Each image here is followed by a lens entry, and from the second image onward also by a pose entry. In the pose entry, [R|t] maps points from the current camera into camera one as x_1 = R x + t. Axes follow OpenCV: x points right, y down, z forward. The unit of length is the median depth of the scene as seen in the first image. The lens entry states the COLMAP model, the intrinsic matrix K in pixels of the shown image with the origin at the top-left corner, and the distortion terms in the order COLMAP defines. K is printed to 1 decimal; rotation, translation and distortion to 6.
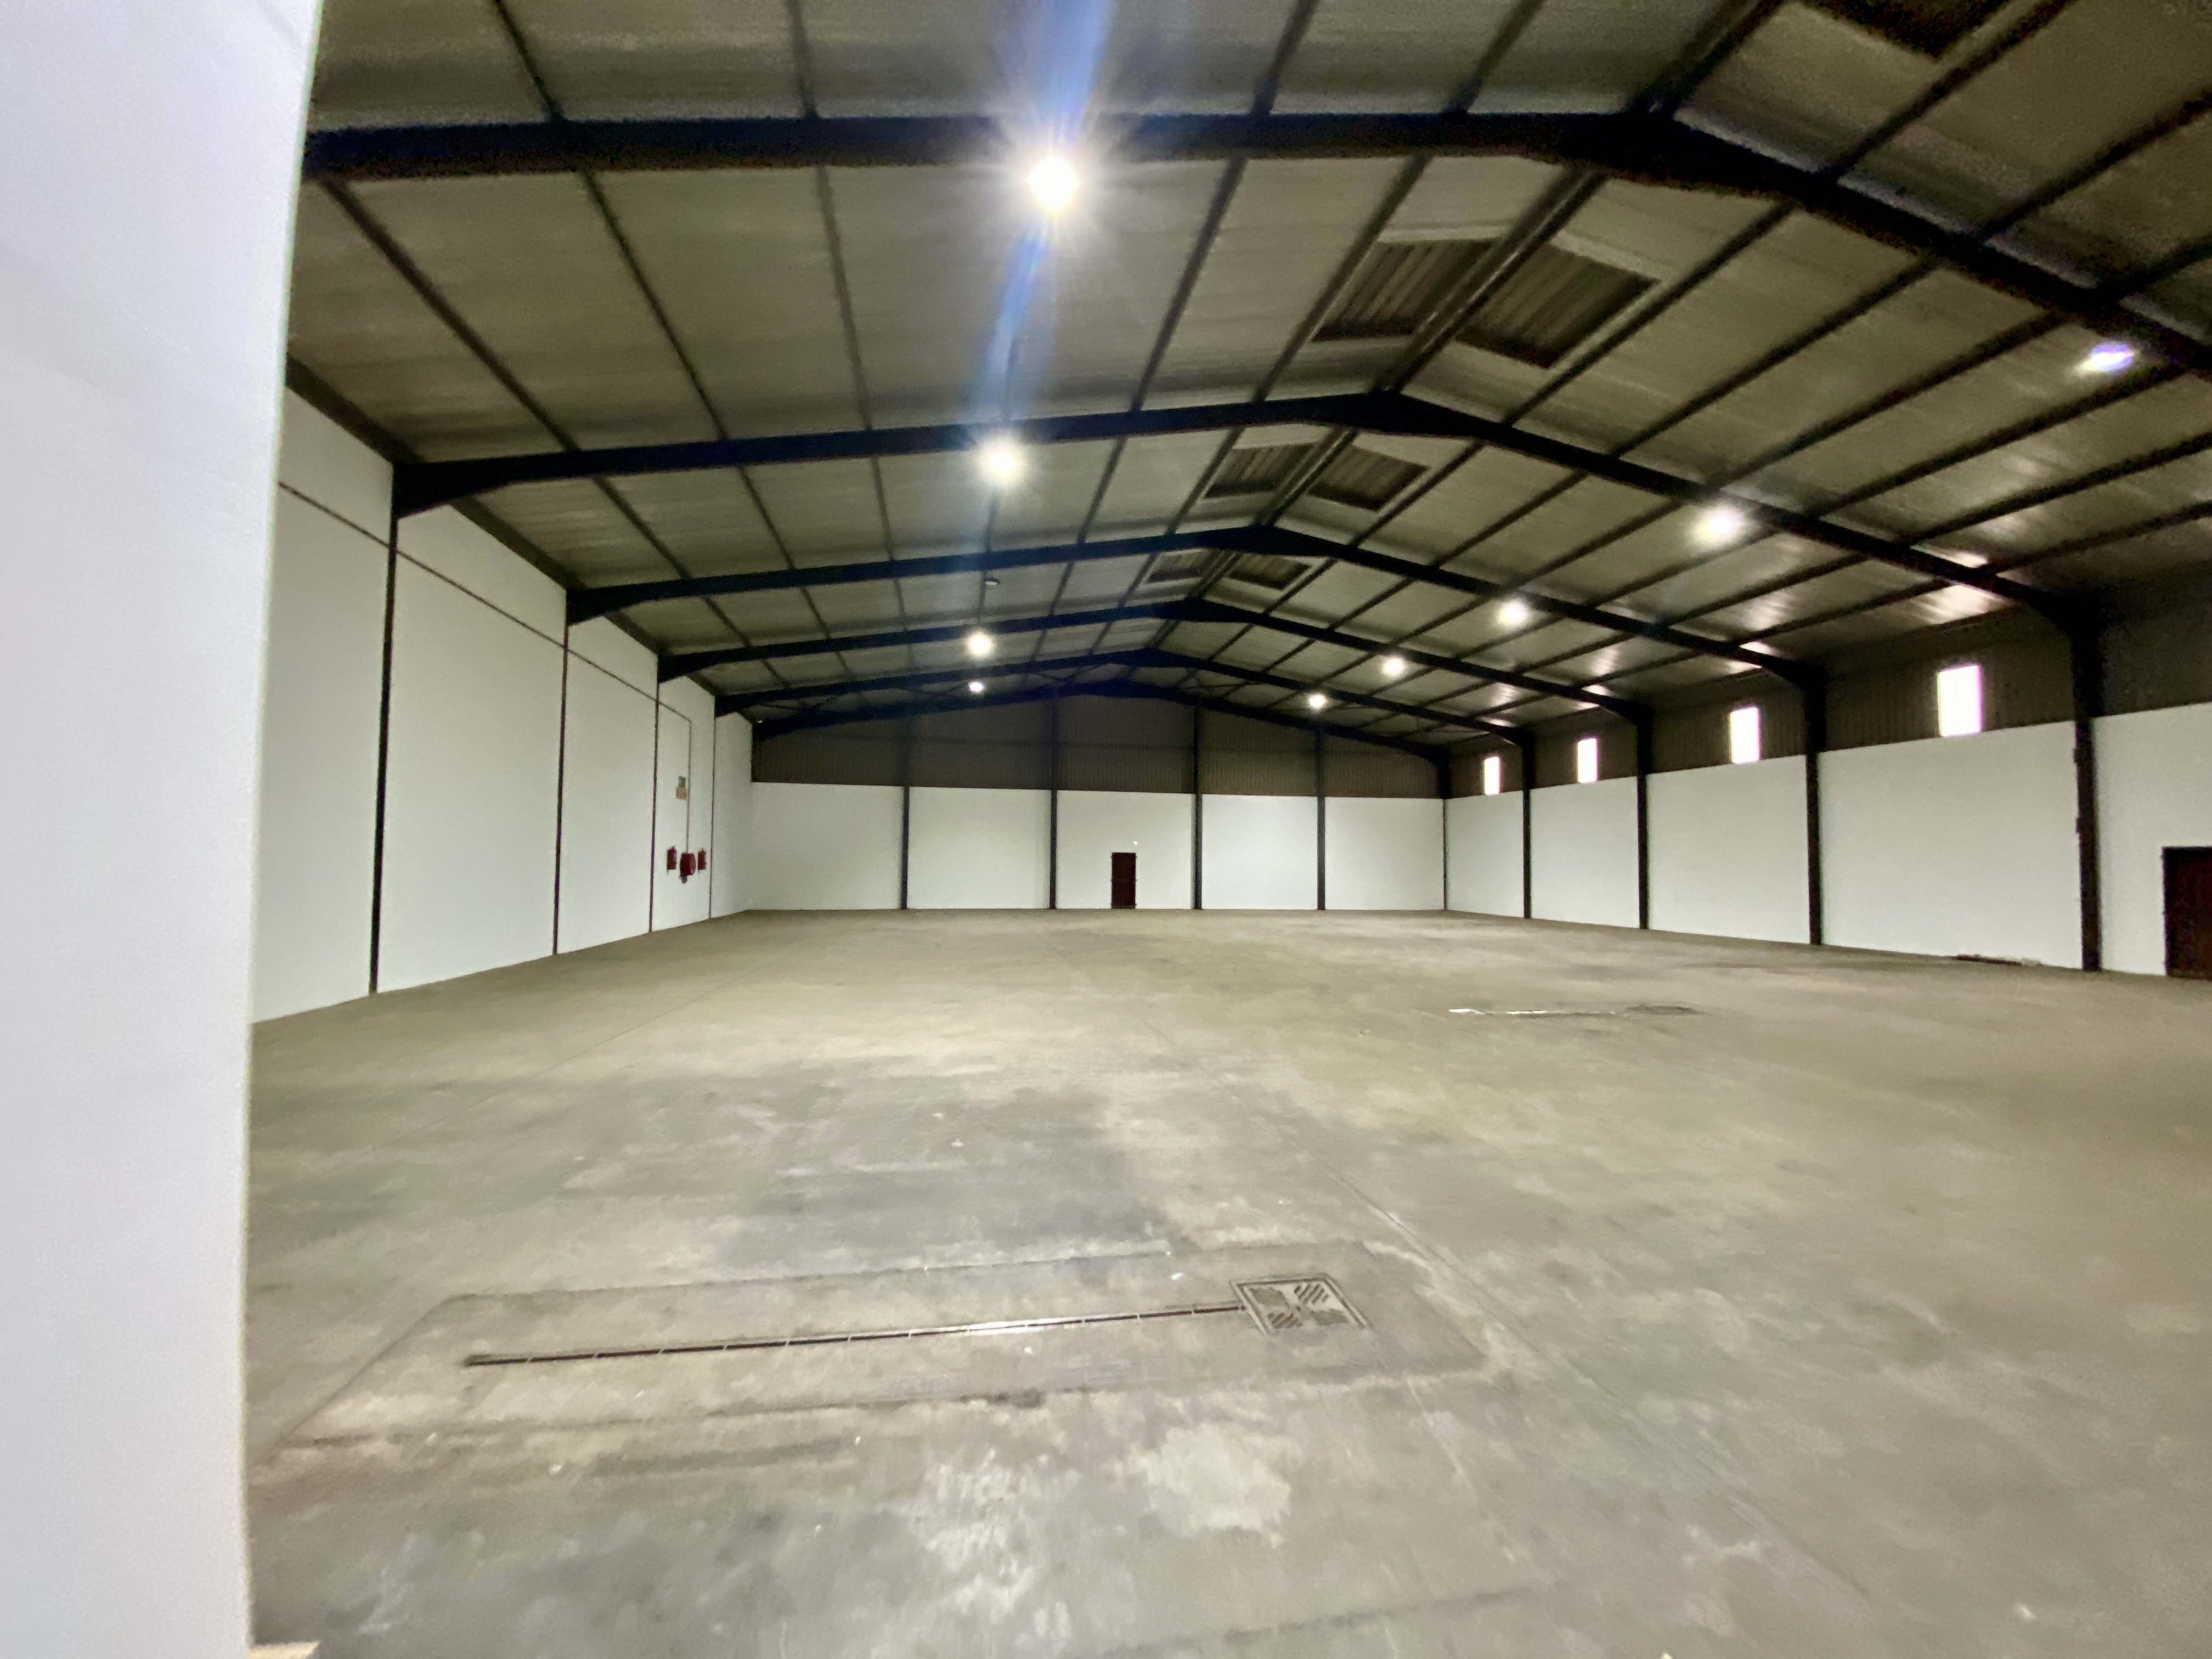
lens RADIAL K [[893.6, 0, 1090.1], [0, 893.6, 832.6], [0, 0, 1]] dist [0.007729, -0.014559]
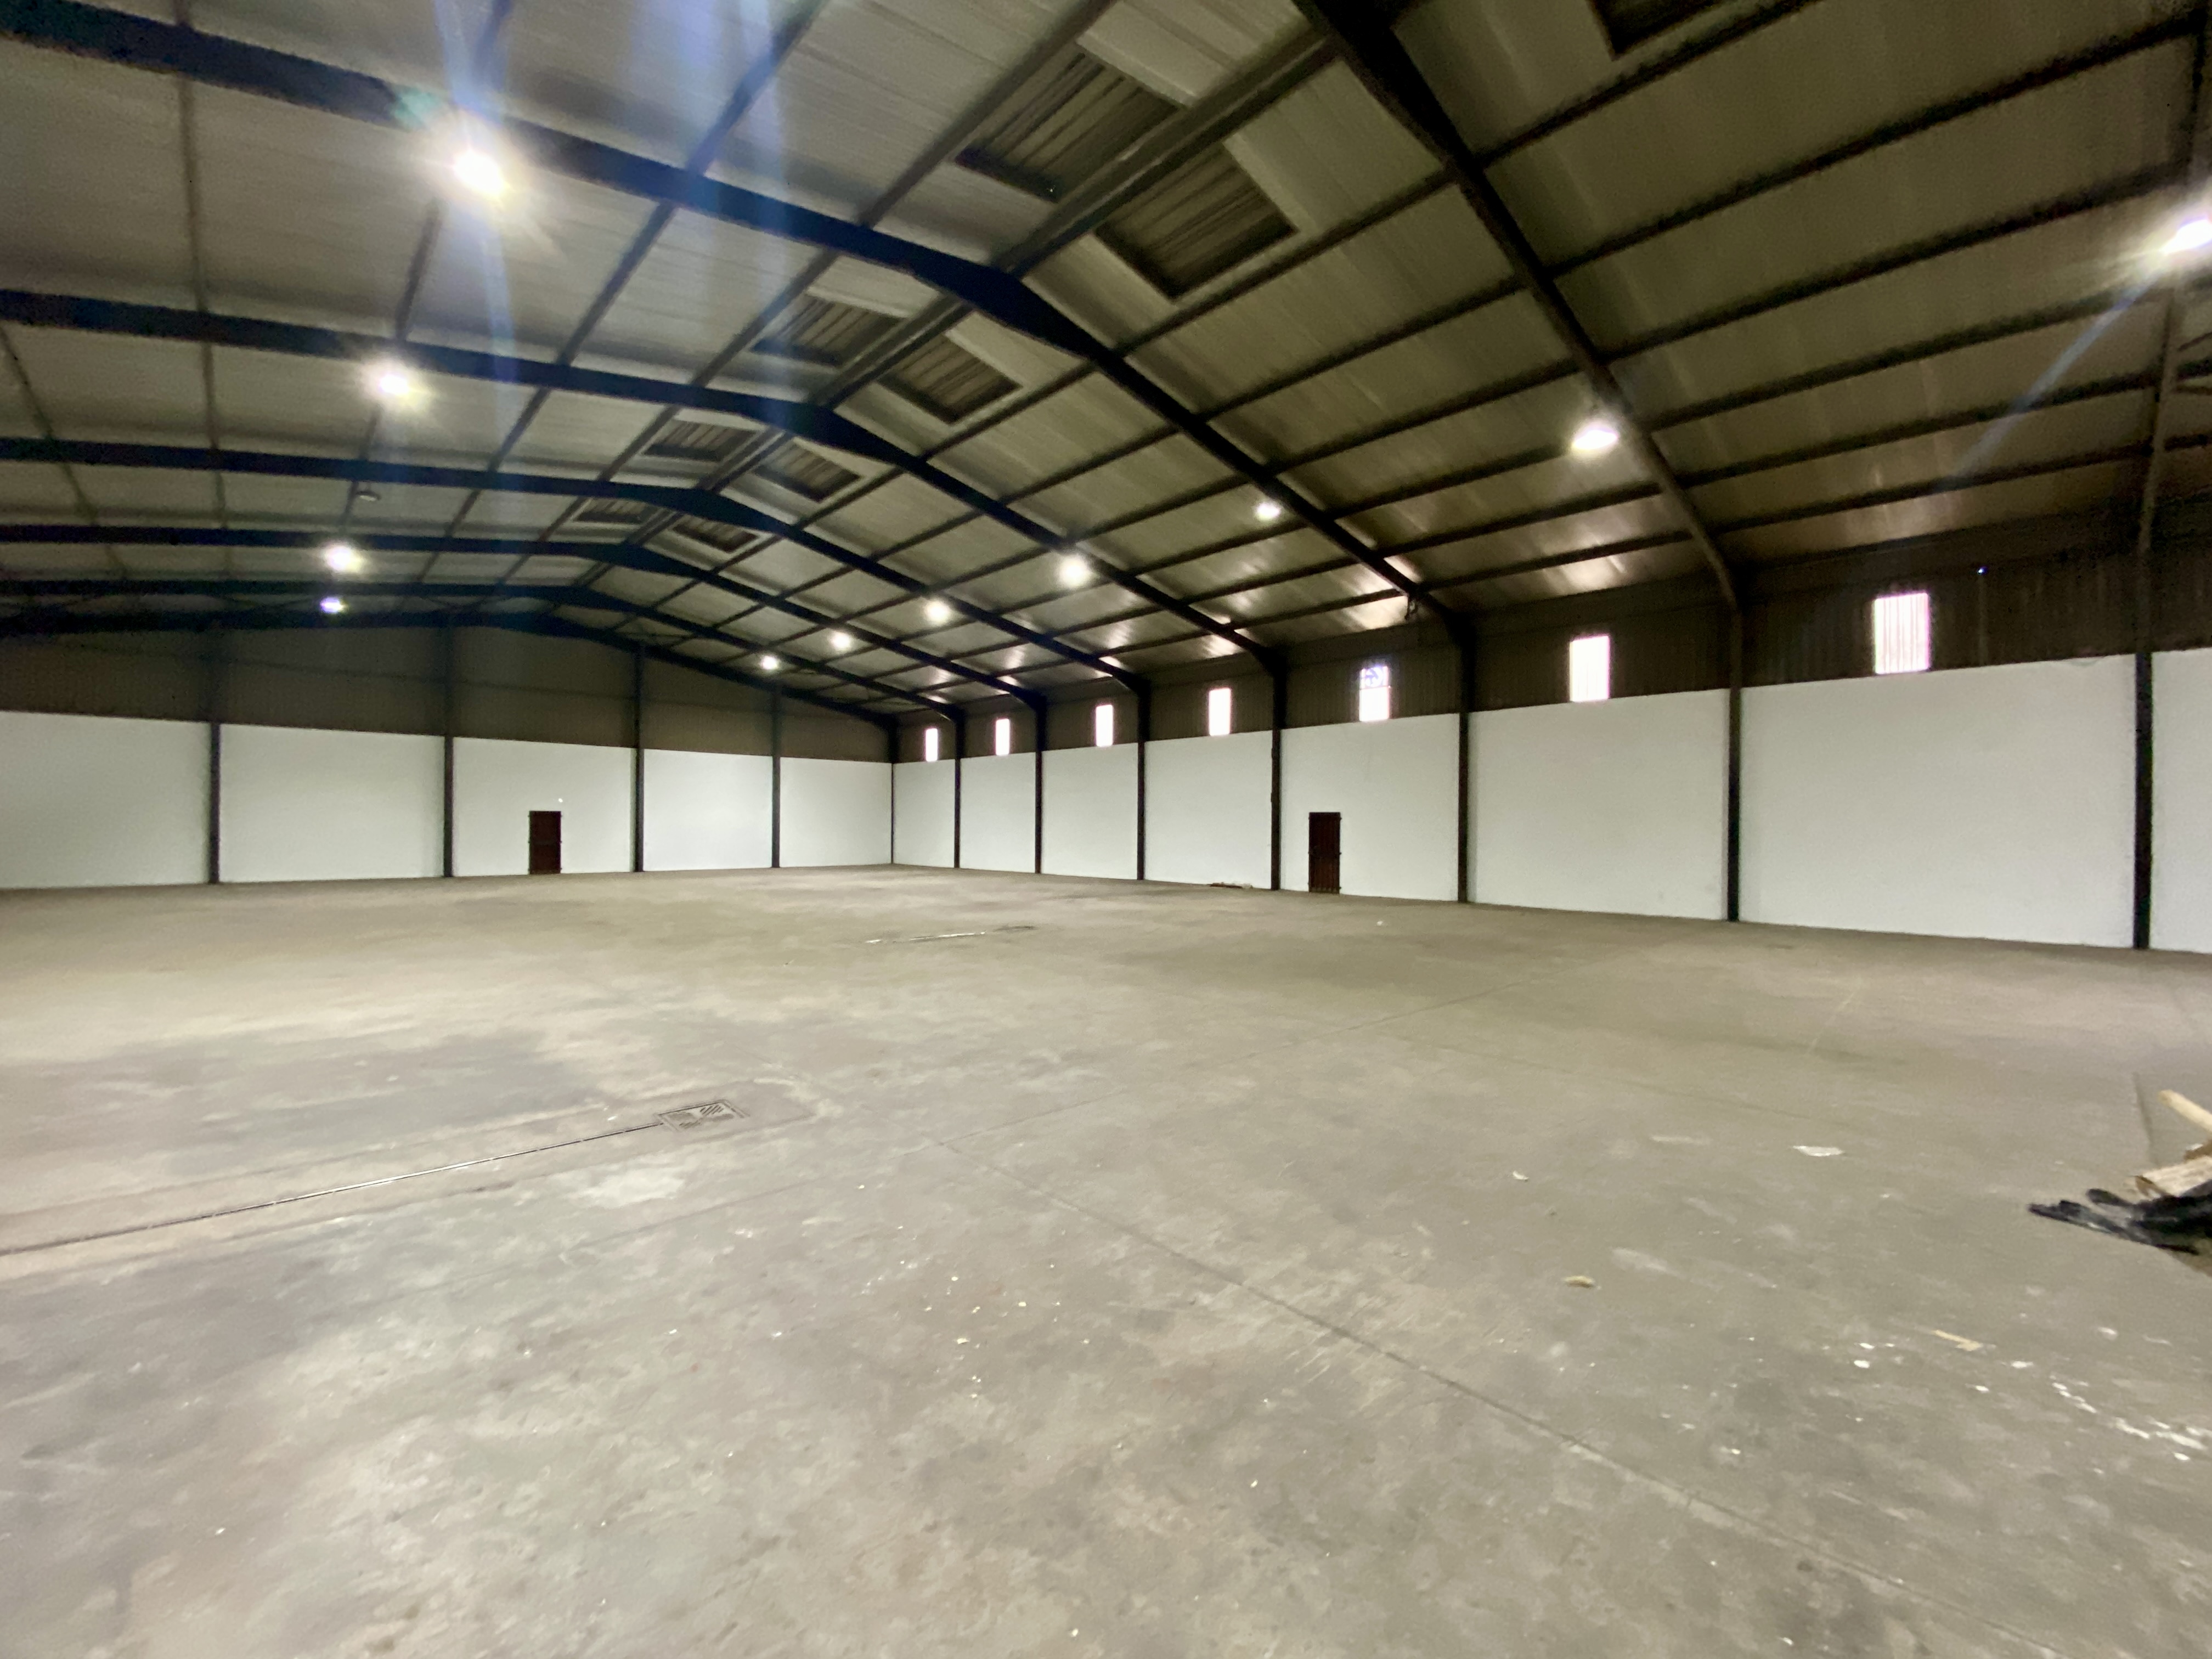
lens RADIAL K [[893.6, 0, 1114.3], [0, 893.6, 836.8], [0, 0, 1]] dist [0.007729, -0.014559]
pose [[0.821715, -0.011850, 0.569775, -0.009783], [-0.018020, 0.998744, 0.046760, -0.006362], [-0.569614, -0.048691, 0.820469, -0.111986]]
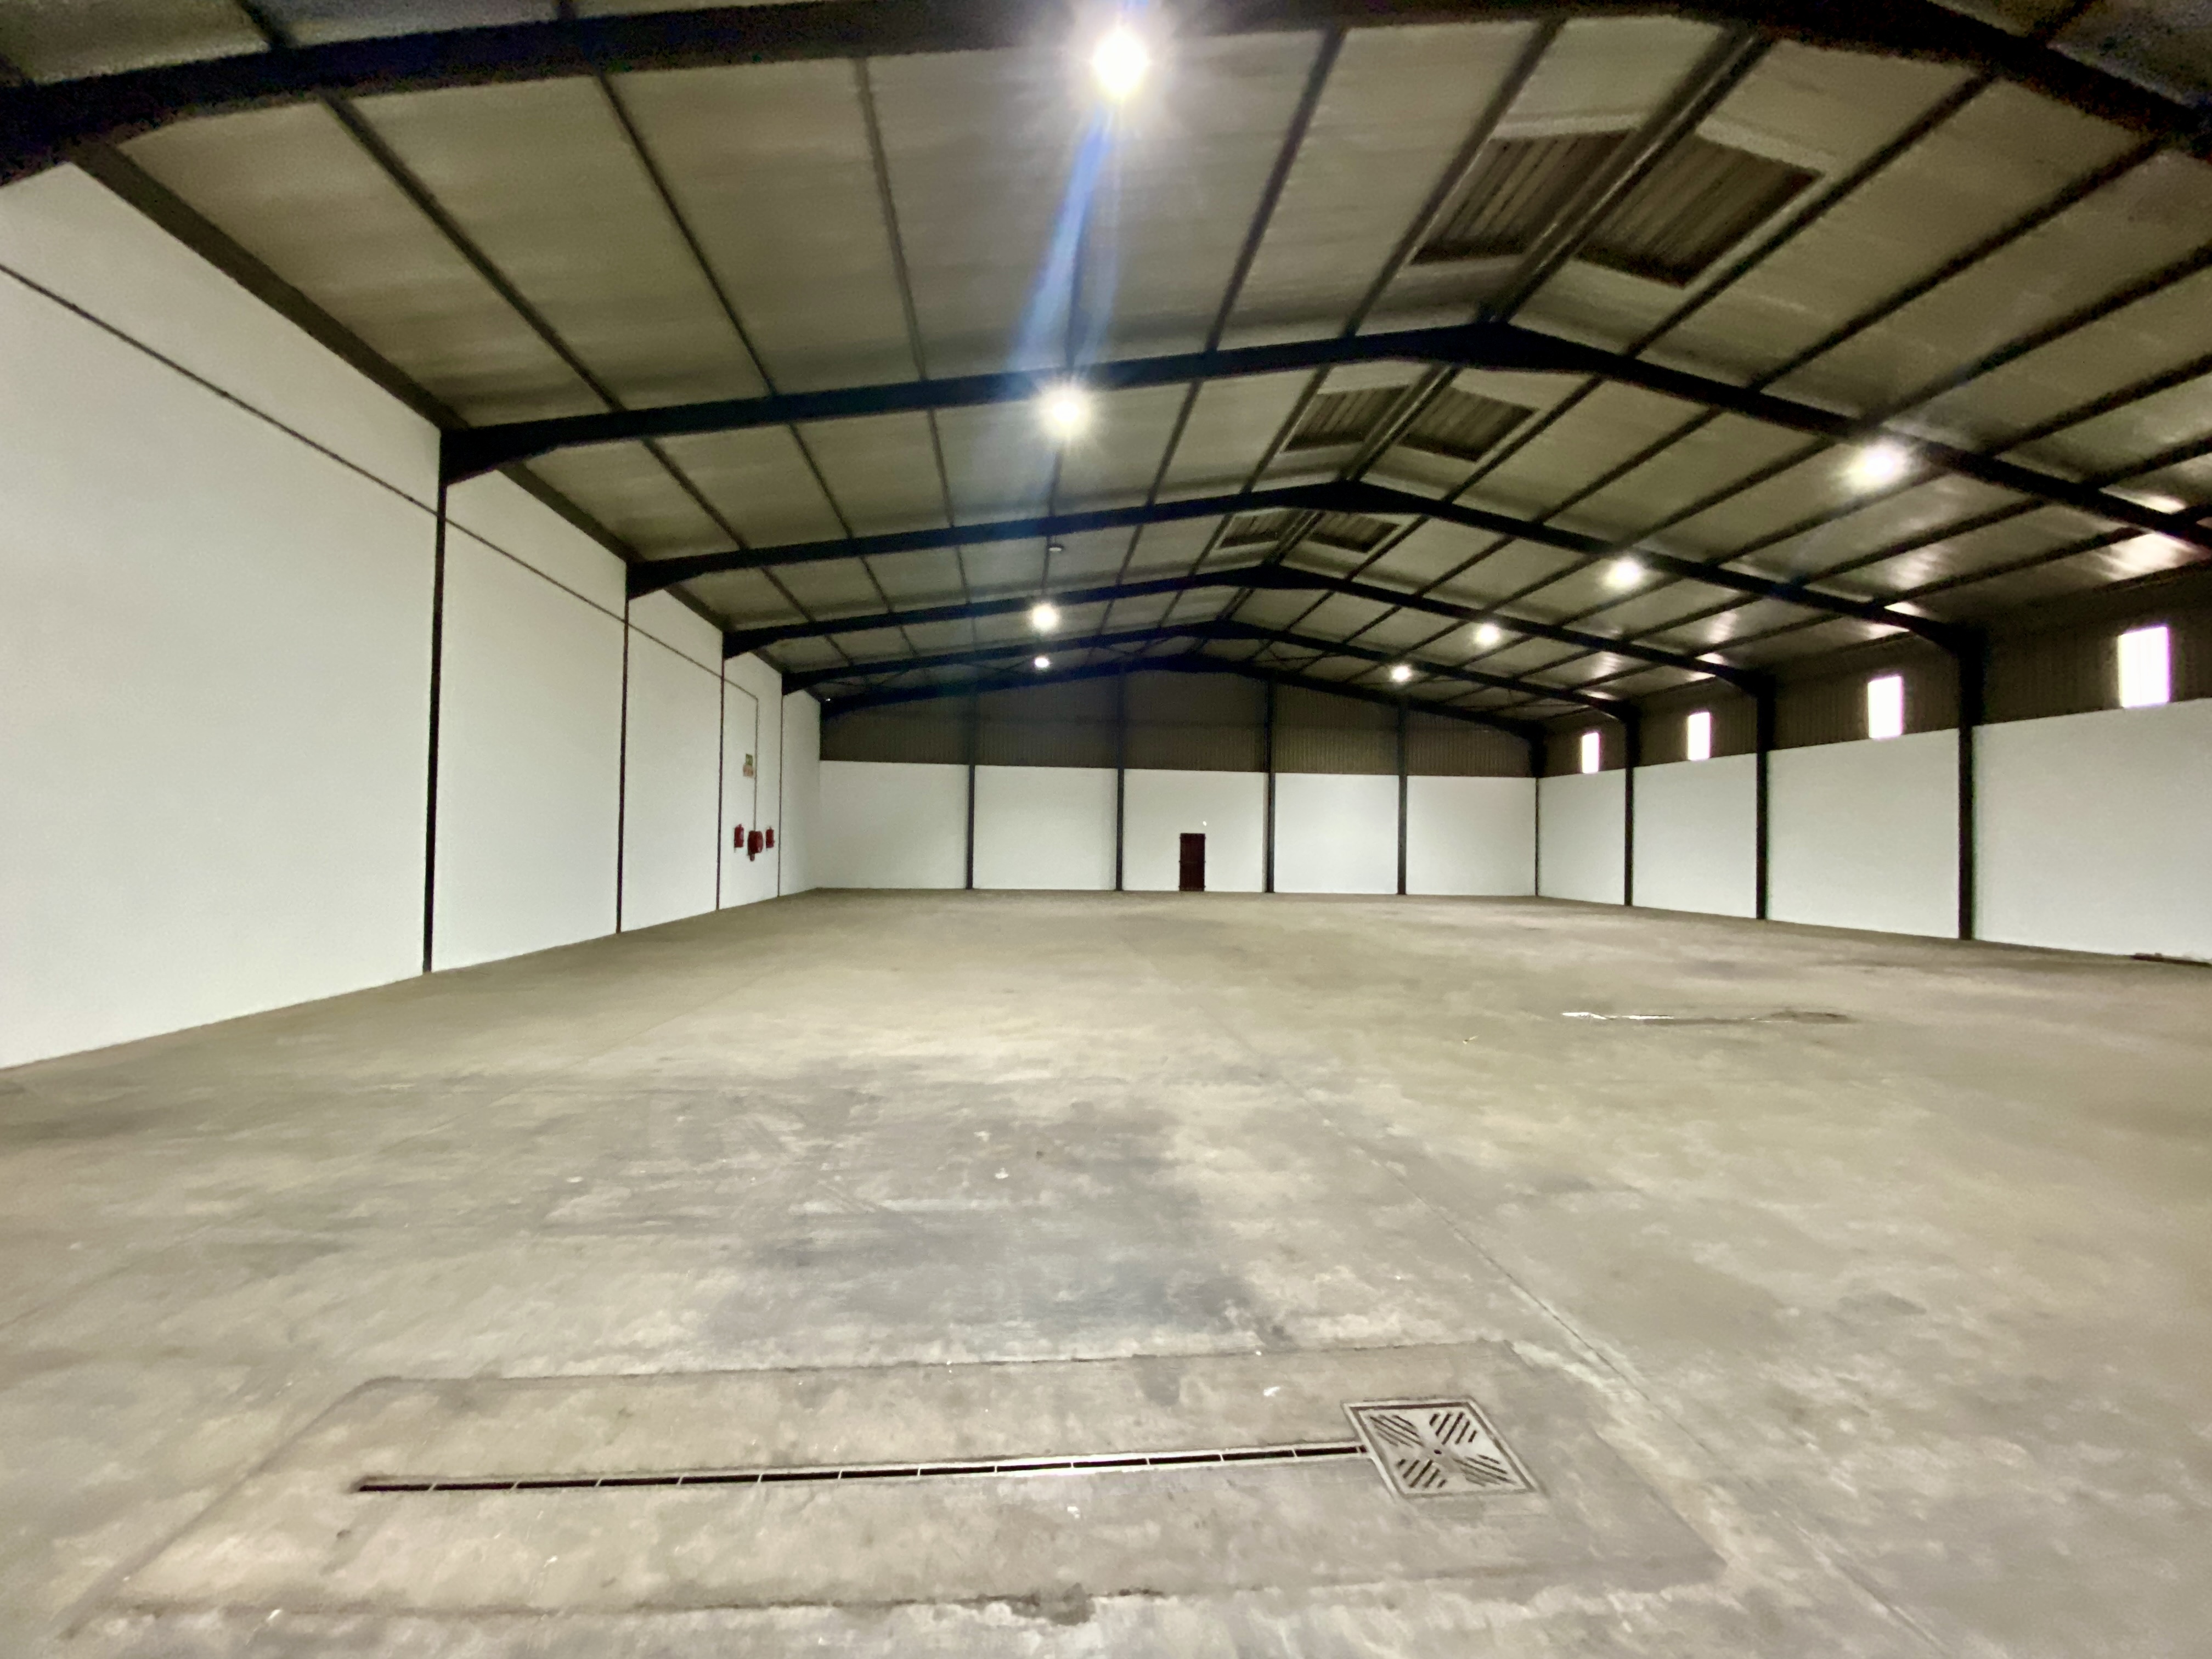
lens RADIAL K [[893.6, 0, 1089.7], [0, 893.6, 834.2], [0, 0, 1]] dist [0.007729, -0.014559]
pose [[0.997074, 0.005842, -0.076218, -0.000343], [-0.003960, 0.999684, 0.024818, 0.000159], [0.076338, -0.024444, 0.996782, 0.042756]]
